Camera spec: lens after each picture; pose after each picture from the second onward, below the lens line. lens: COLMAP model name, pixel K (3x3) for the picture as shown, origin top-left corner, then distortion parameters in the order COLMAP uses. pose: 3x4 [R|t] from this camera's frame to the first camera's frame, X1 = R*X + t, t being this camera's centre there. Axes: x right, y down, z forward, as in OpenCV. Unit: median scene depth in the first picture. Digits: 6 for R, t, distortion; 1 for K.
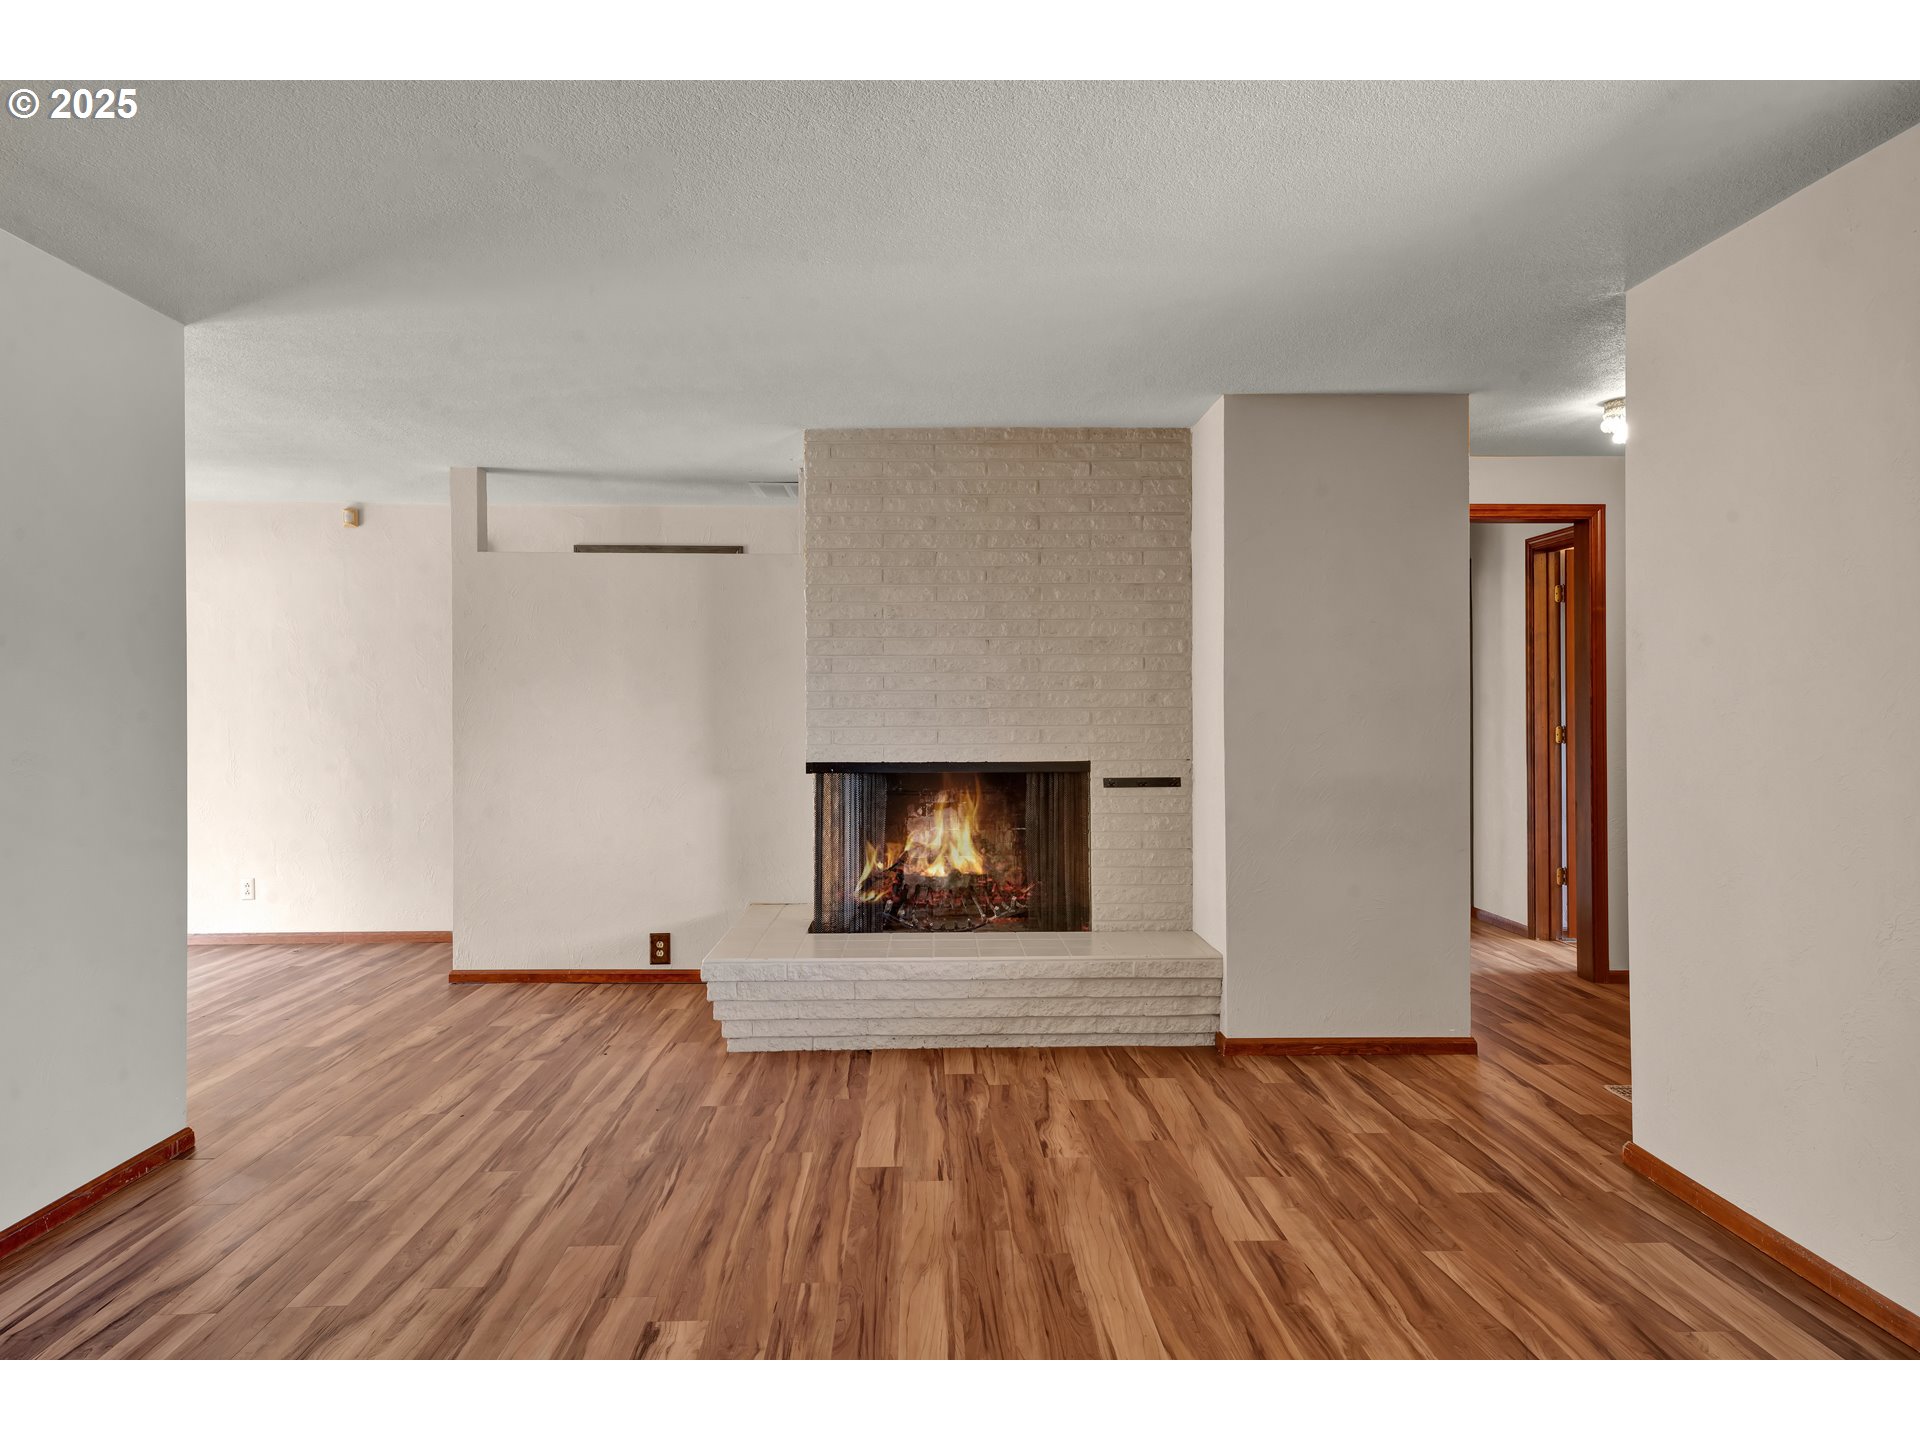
lens RADIAL K [[1199.6, 0, 930.0], [0, 1199.6, 713.6], [0, 0, 1]] dist [0.020672, 0.001960]
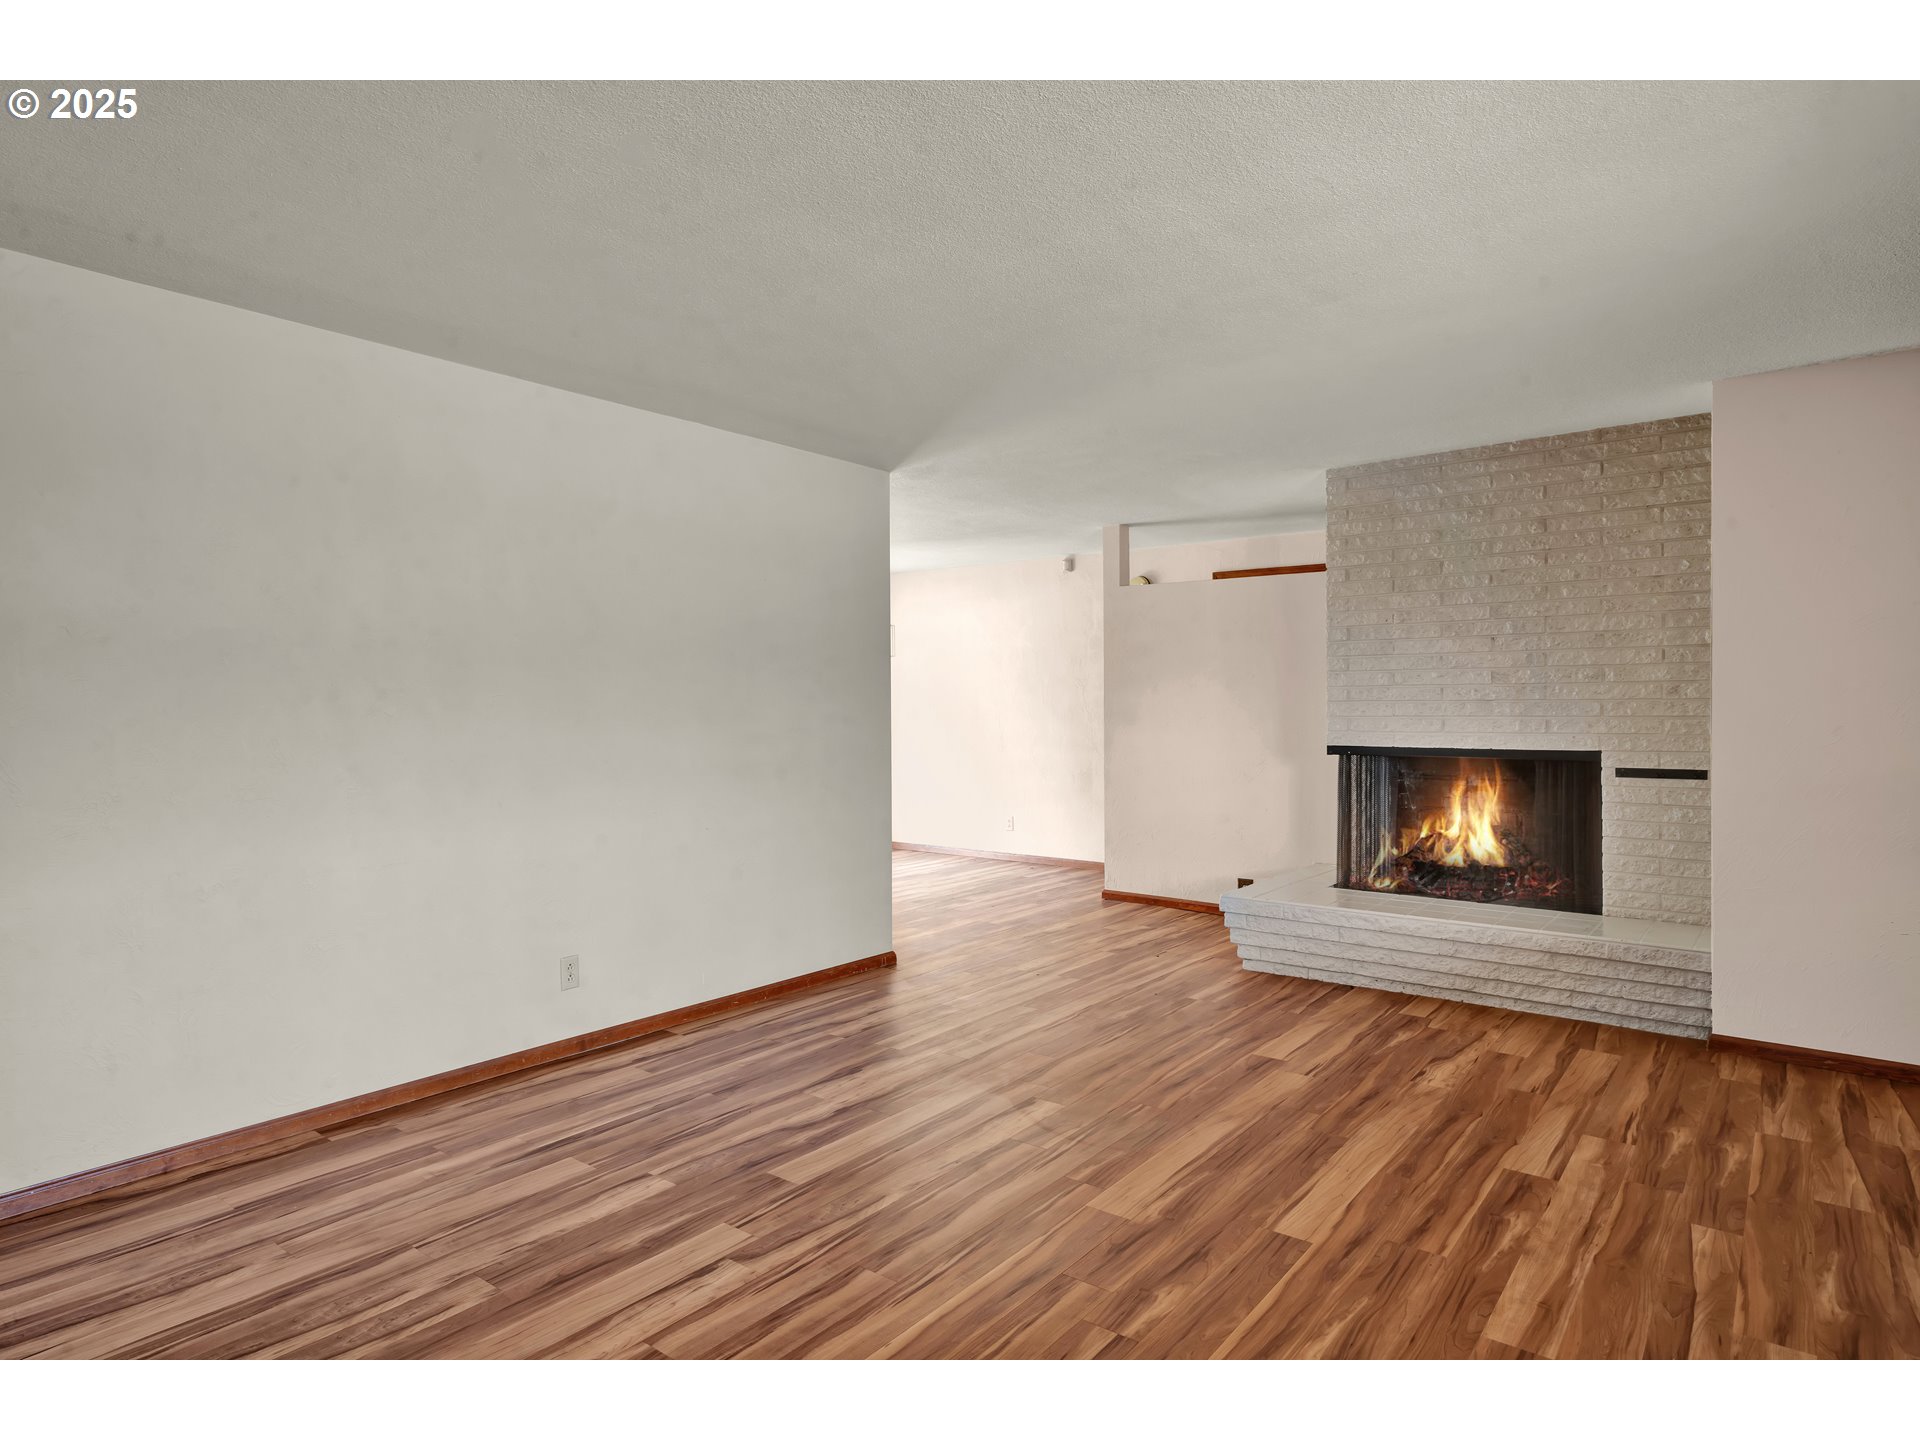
lens RADIAL K [[1055.6, 0, 965.9], [0, 1055.6, 716.2], [0, 0, 1]] dist [0.006946, 0.000912]
pose [[0.779463, 0.007098, -0.626408, 0.305227], [-0.000719, 0.999945, 0.010435, 0.000514], [0.626448, -0.007684, 0.779425, -0.059460]]
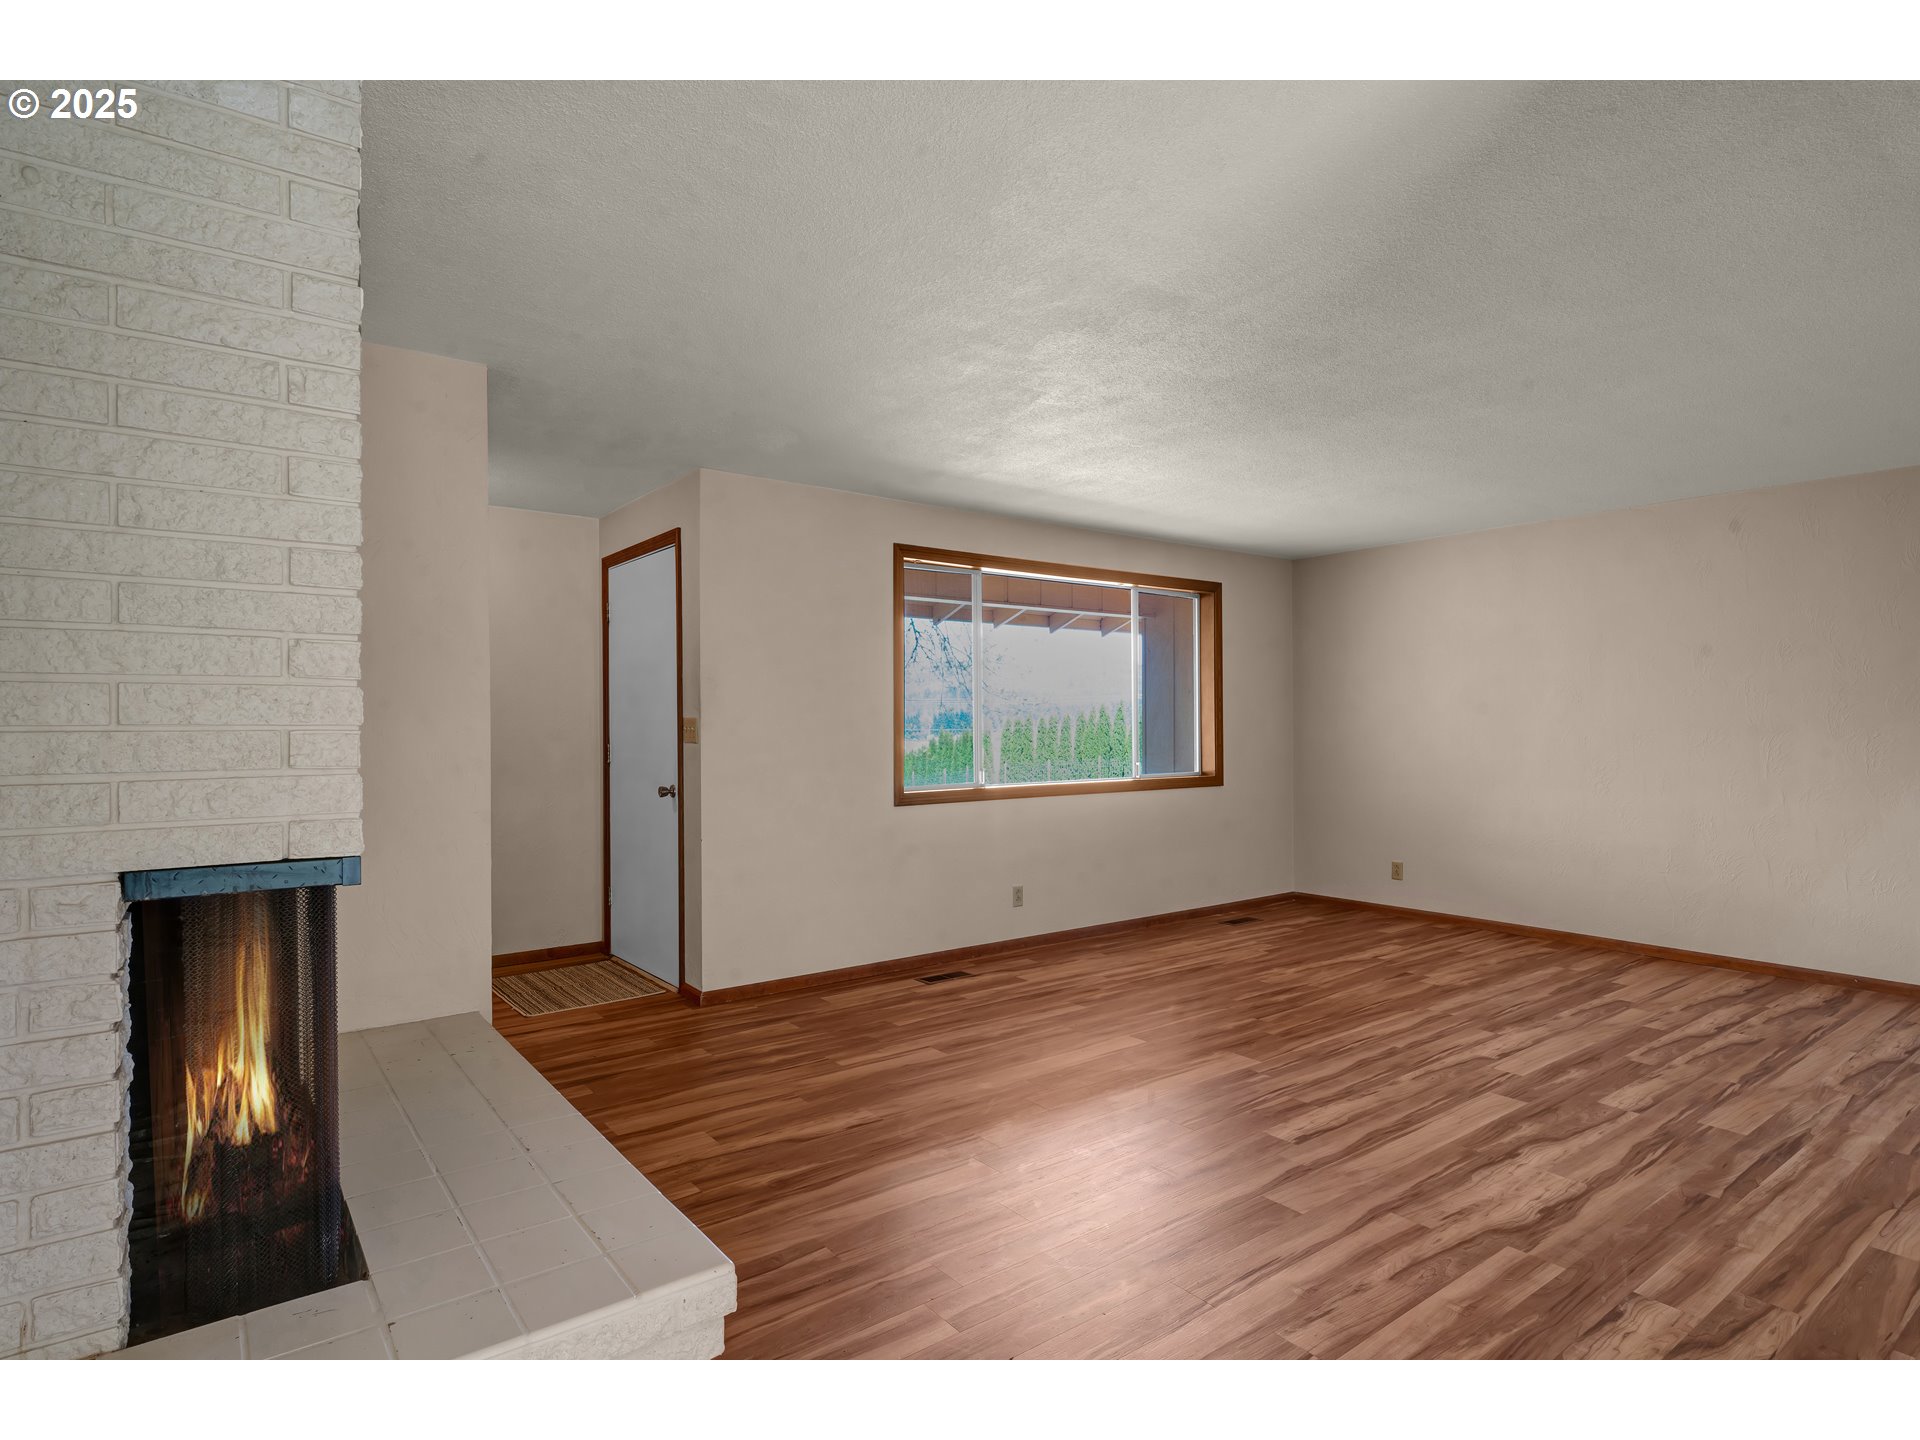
lens RADIAL K [[1055.6, 0, 965.9], [0, 1055.6, 716.2], [0, 0, 1]] dist [0.006946, 0.000912]
pose [[-0.601596, 0.010381, 0.798733, -0.564028], [0.009287, 0.999939, -0.006002, -0.001397], [-0.798747, 0.003807, -0.601655, 1.159864]]
